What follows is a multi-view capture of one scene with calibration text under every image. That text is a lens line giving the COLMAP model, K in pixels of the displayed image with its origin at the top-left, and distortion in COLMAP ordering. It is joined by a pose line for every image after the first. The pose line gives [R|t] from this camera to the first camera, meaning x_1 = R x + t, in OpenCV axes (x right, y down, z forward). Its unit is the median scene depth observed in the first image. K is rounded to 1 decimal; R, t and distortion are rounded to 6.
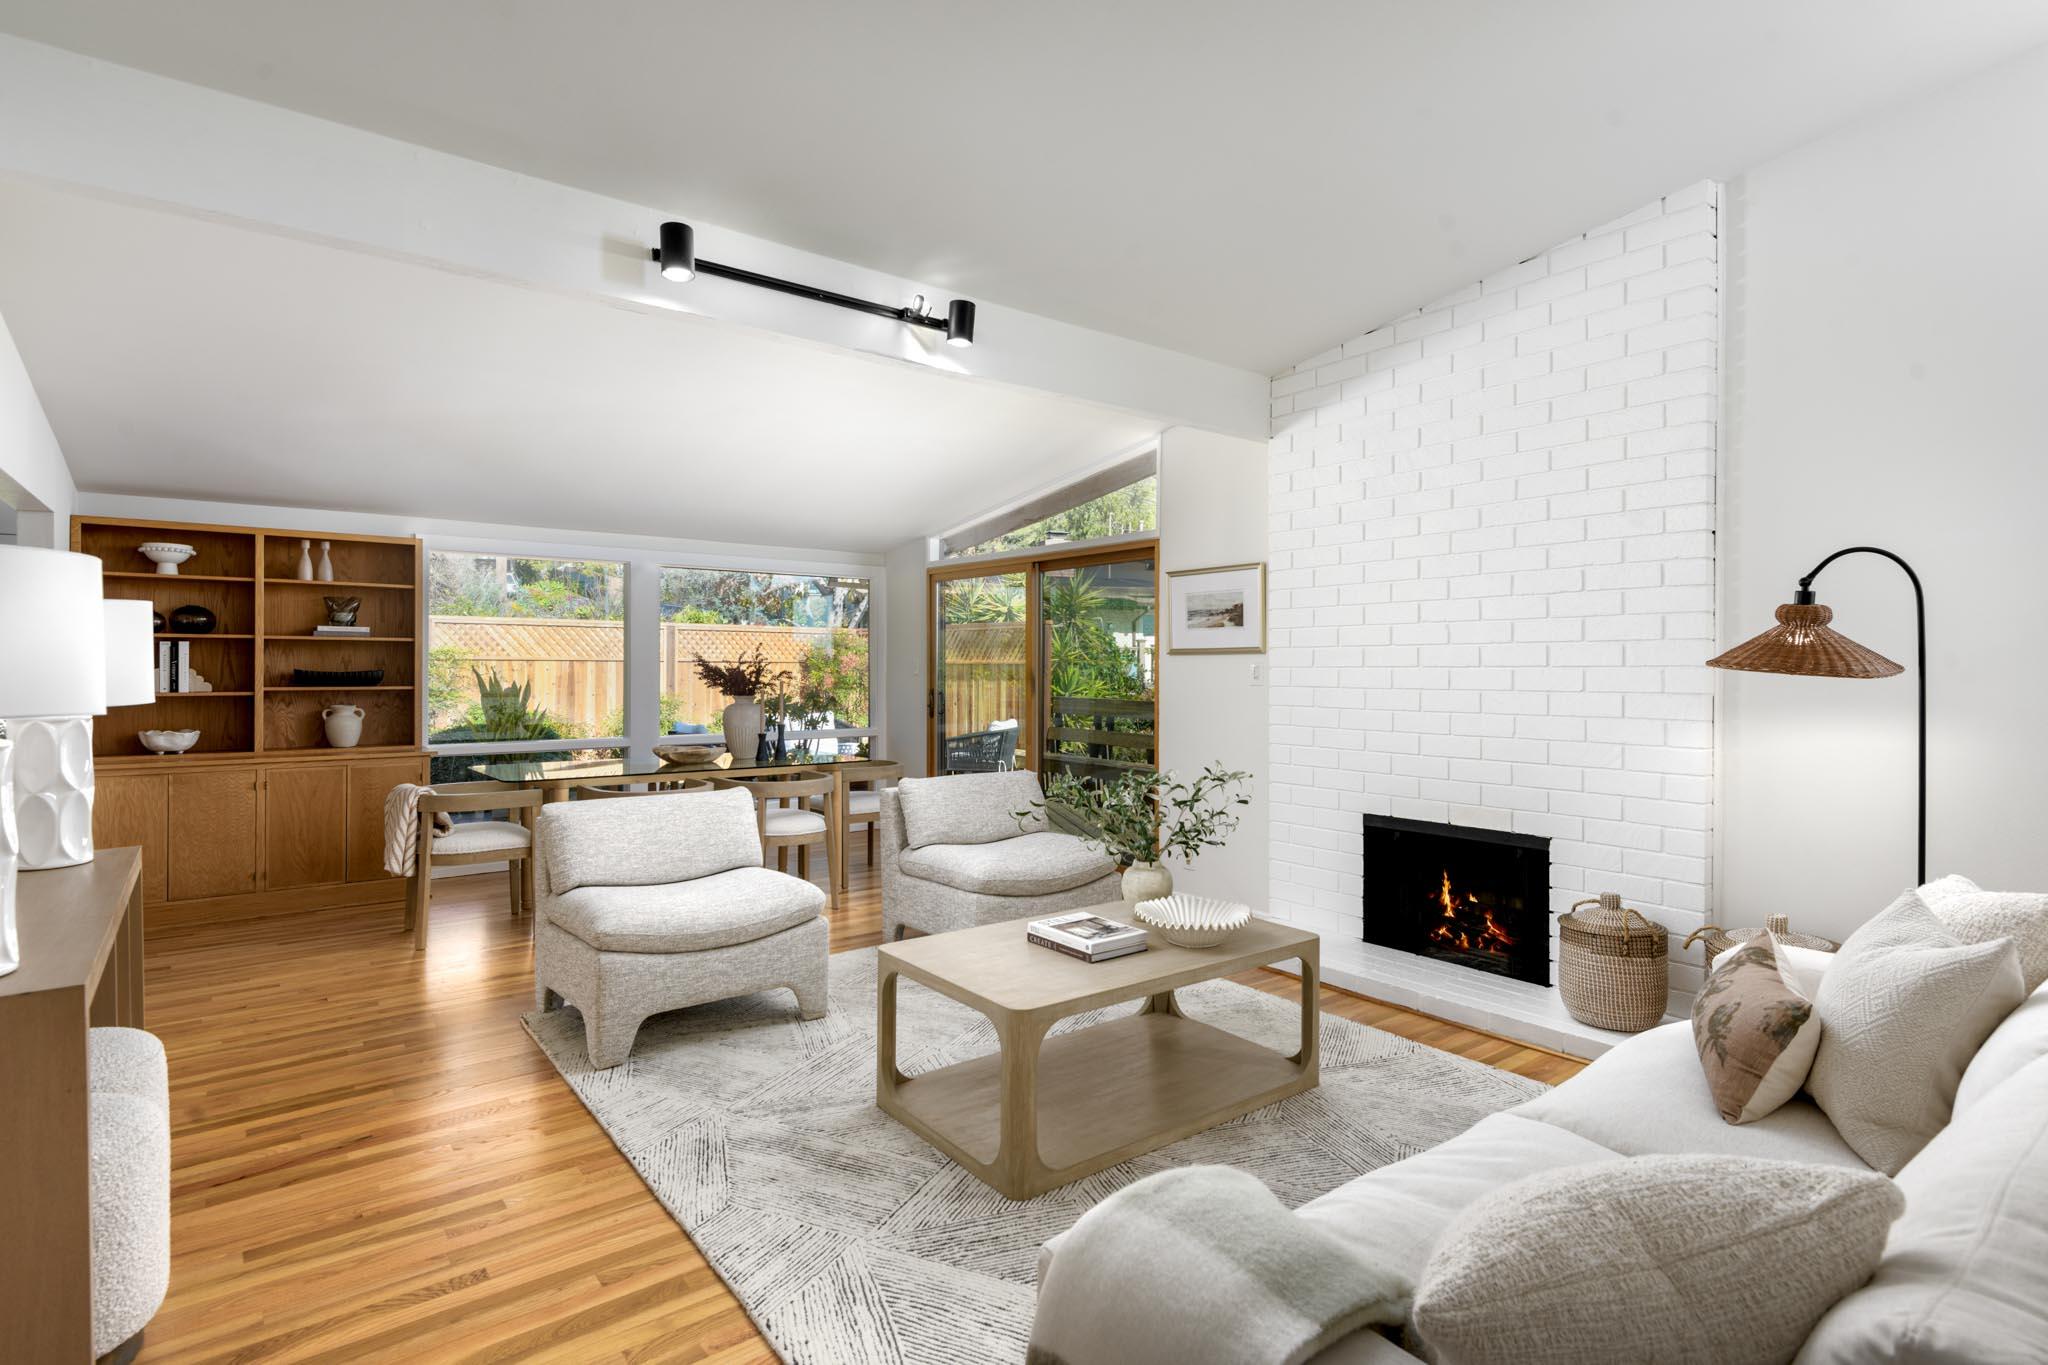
lens RADIAL K [[1014.9, 0, 1031.3], [0, 1014.9, 659.4], [0, 0, 1]] dist [0.017442, -0.000209]
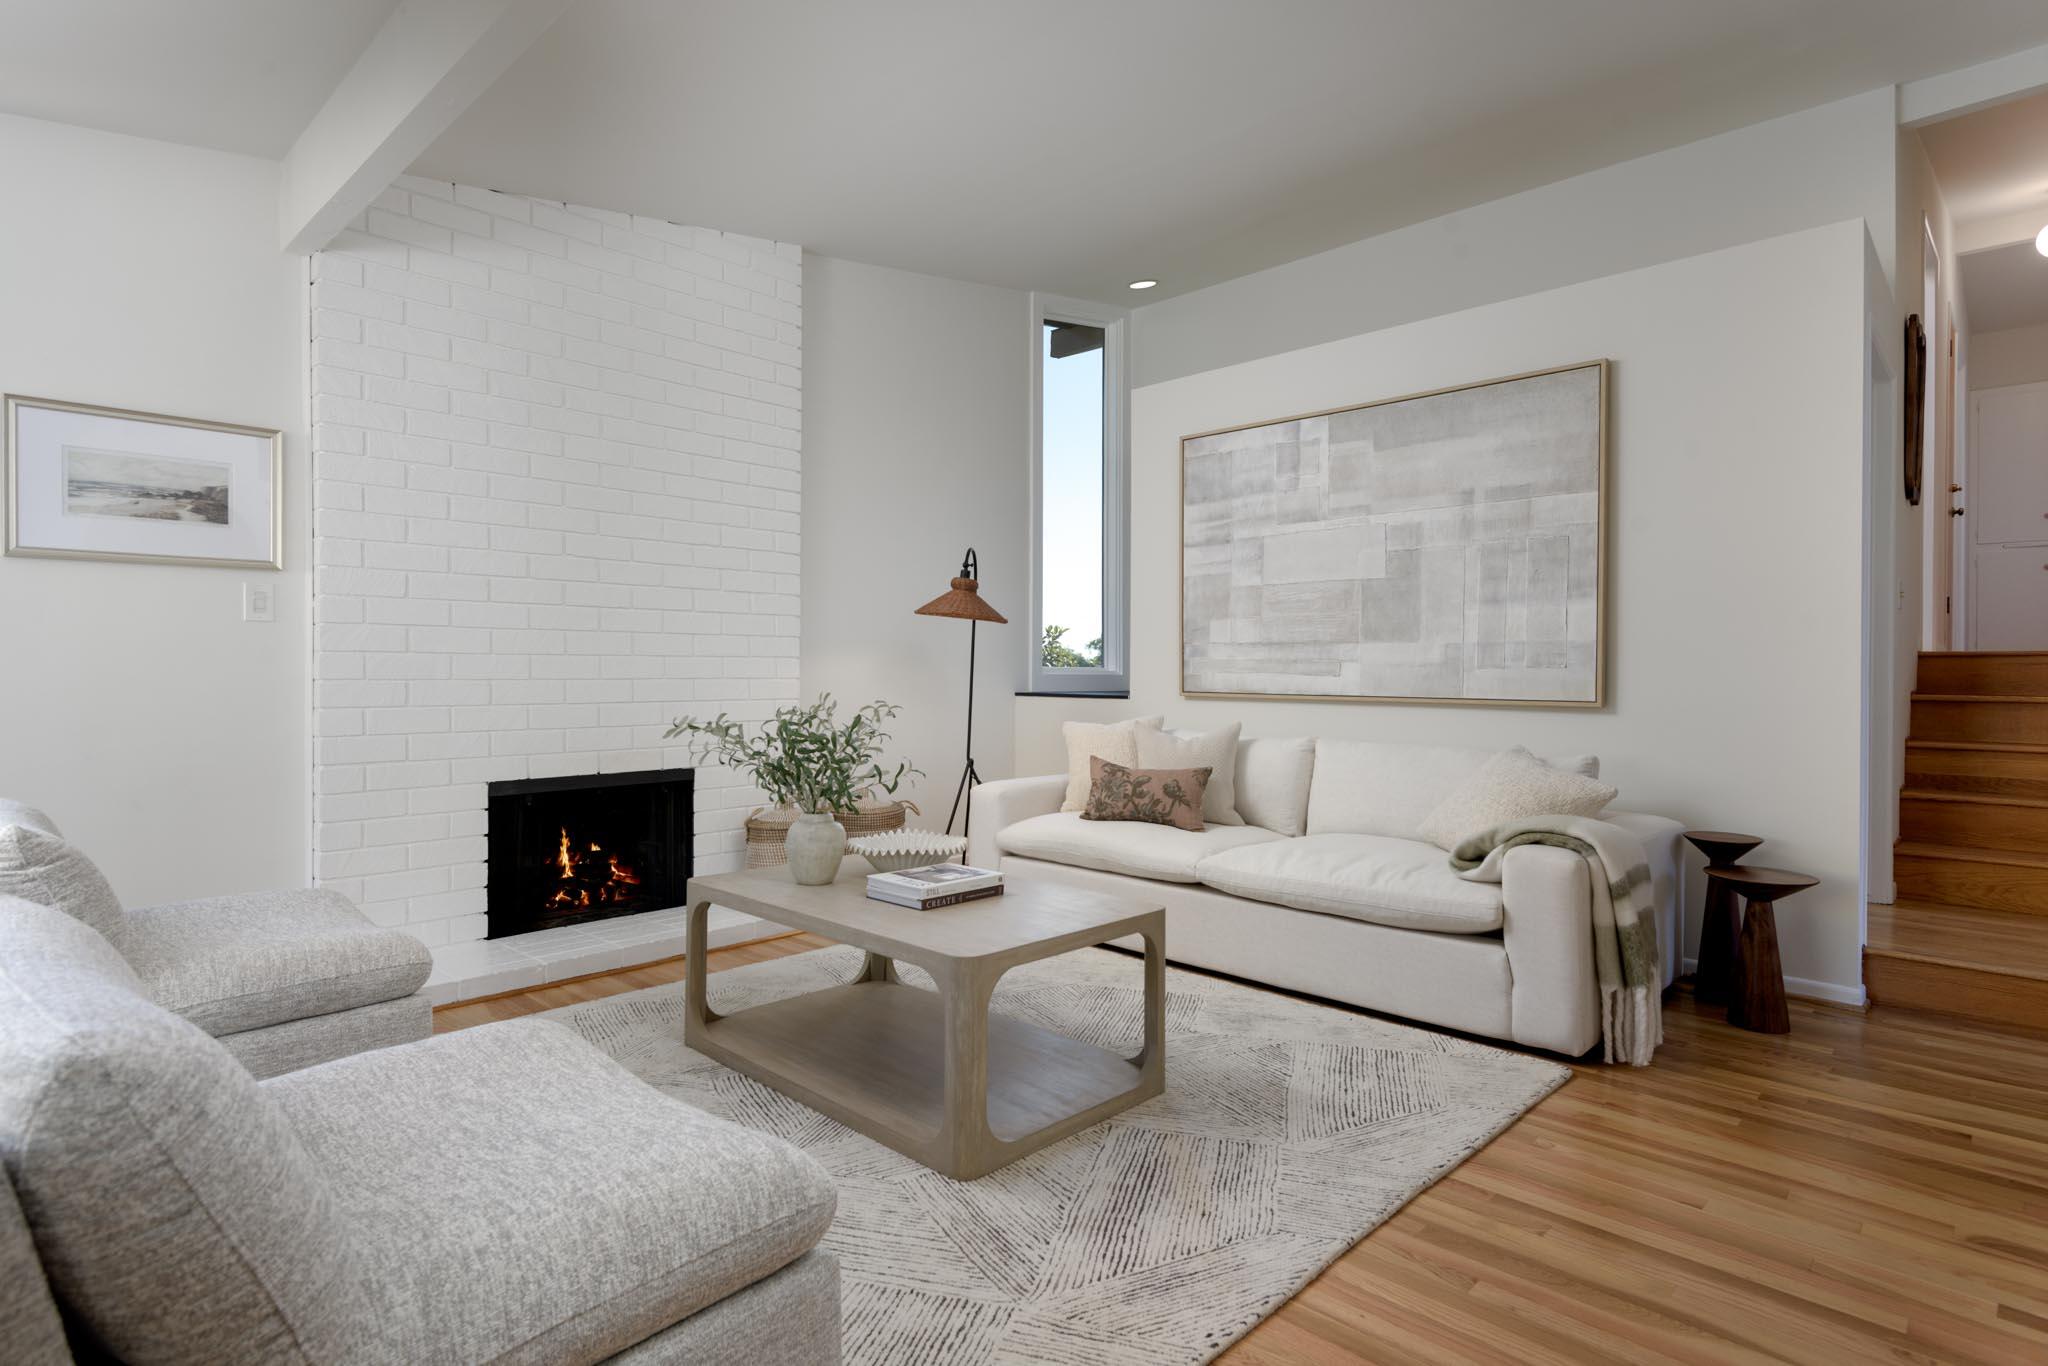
lens RADIAL K [[1045.9, 0, 1024.0], [0, 1045.9, 683.0], [0, 0, 1]] dist [0.004289, -0.001194]
pose [[-0.135763, -0.016278, 0.990608, -0.655393], [-0.014987, 0.999784, 0.014375, 0.063147], [-0.990628, -0.012895, -0.135978, 0.806958]]
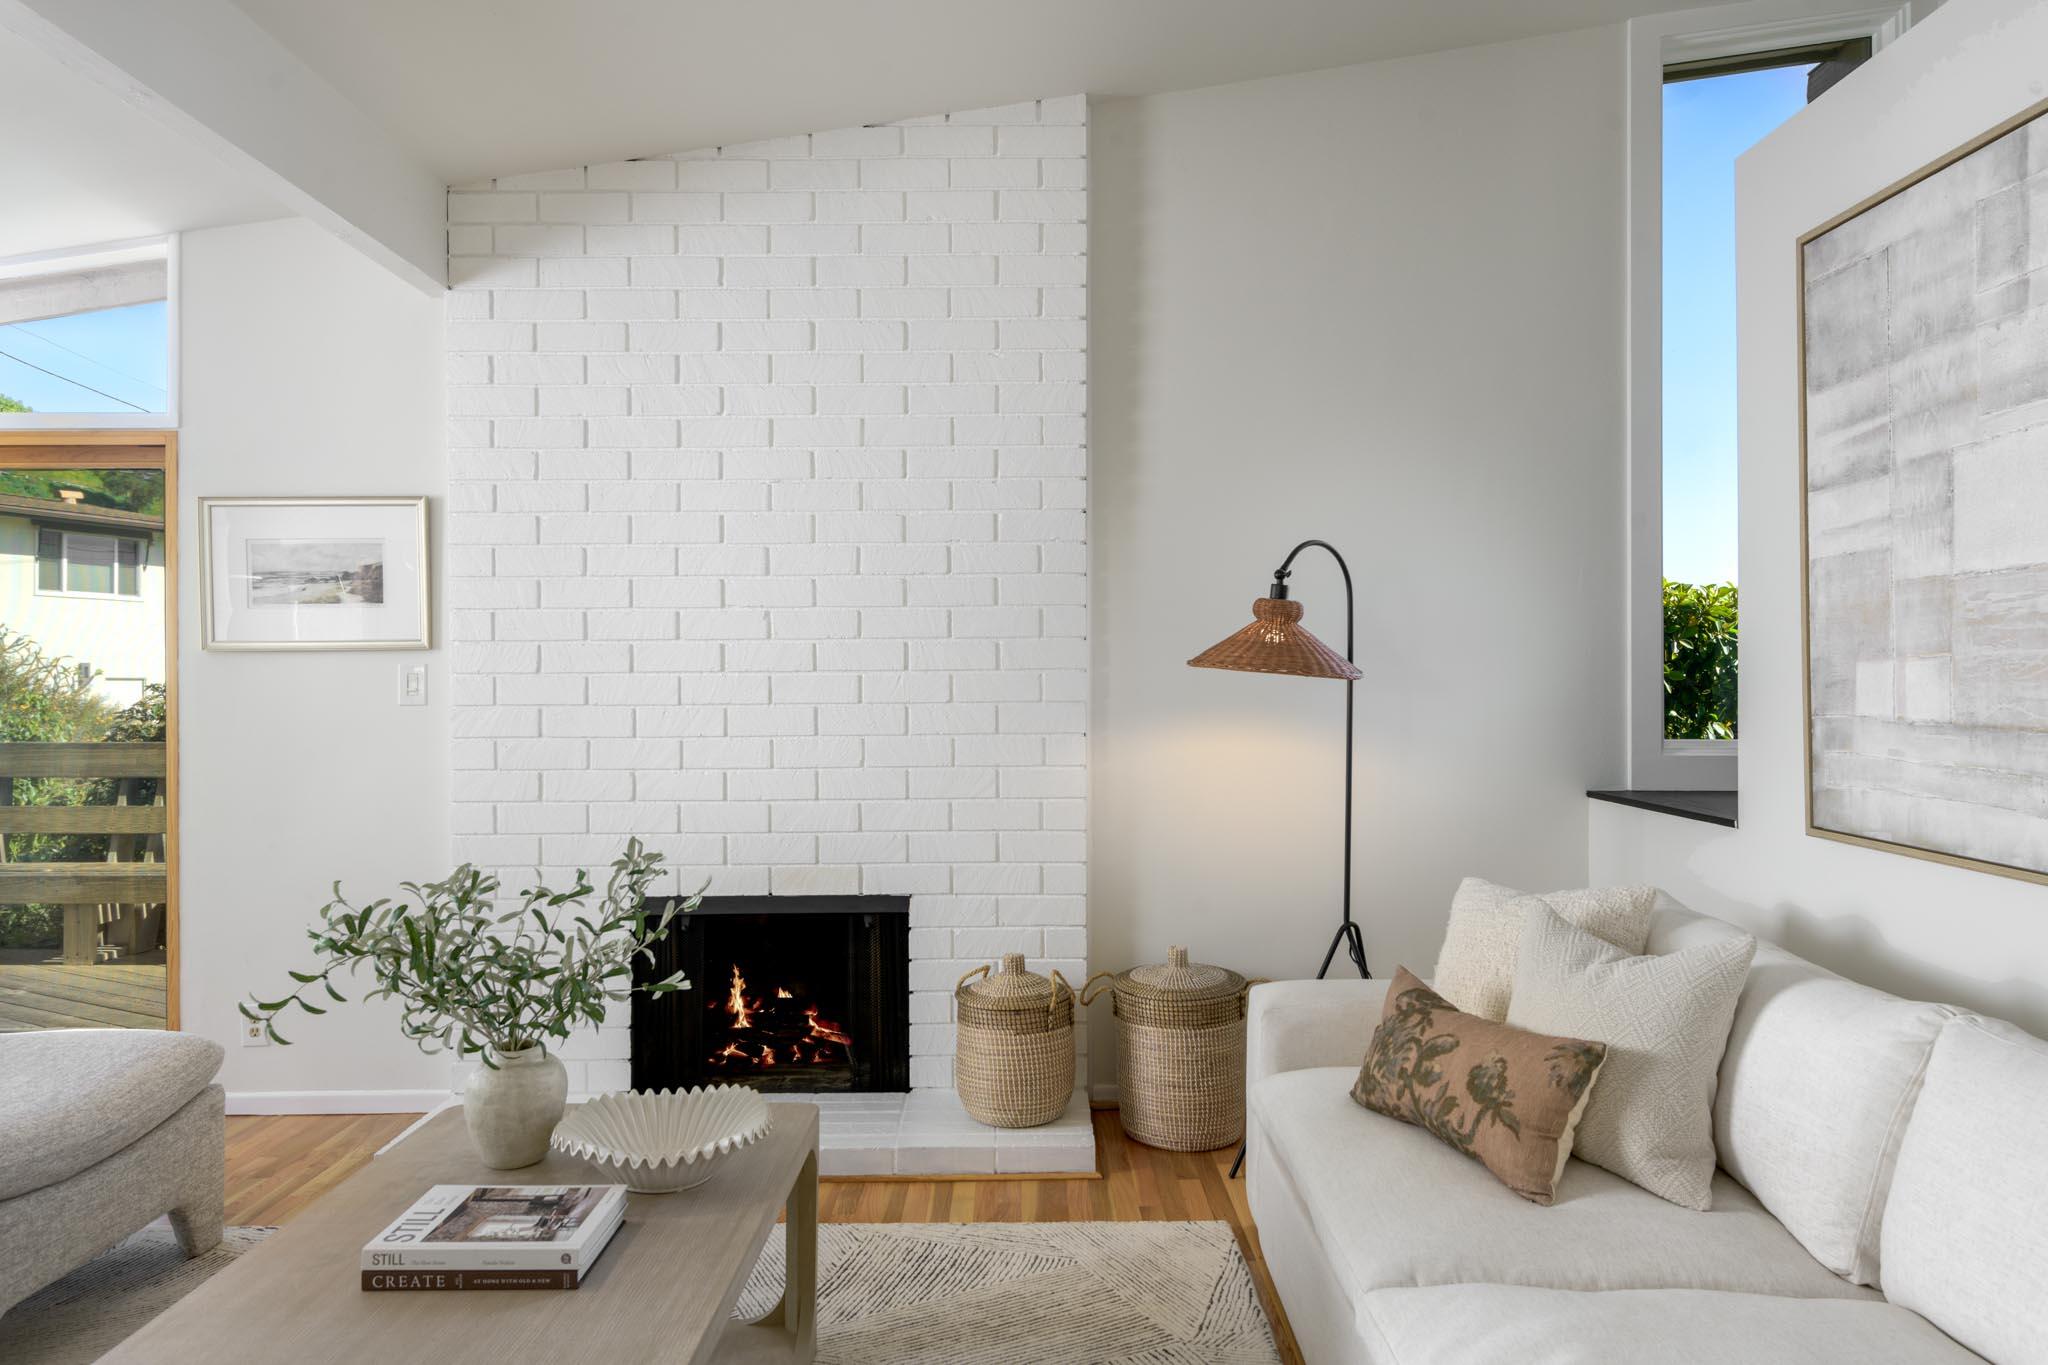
lens RADIAL K [[1327.4, 0, 1023.2], [0, 1327.4, 671.9], [0, 0, 1]] dist [0.025969, -0.002541]
pose [[0.619063, -0.003198, 0.785335, -0.218554], [-0.000612, 0.999989, 0.004554, 0.003839], [-0.785341, -0.003300, 0.619055, 0.321255]]
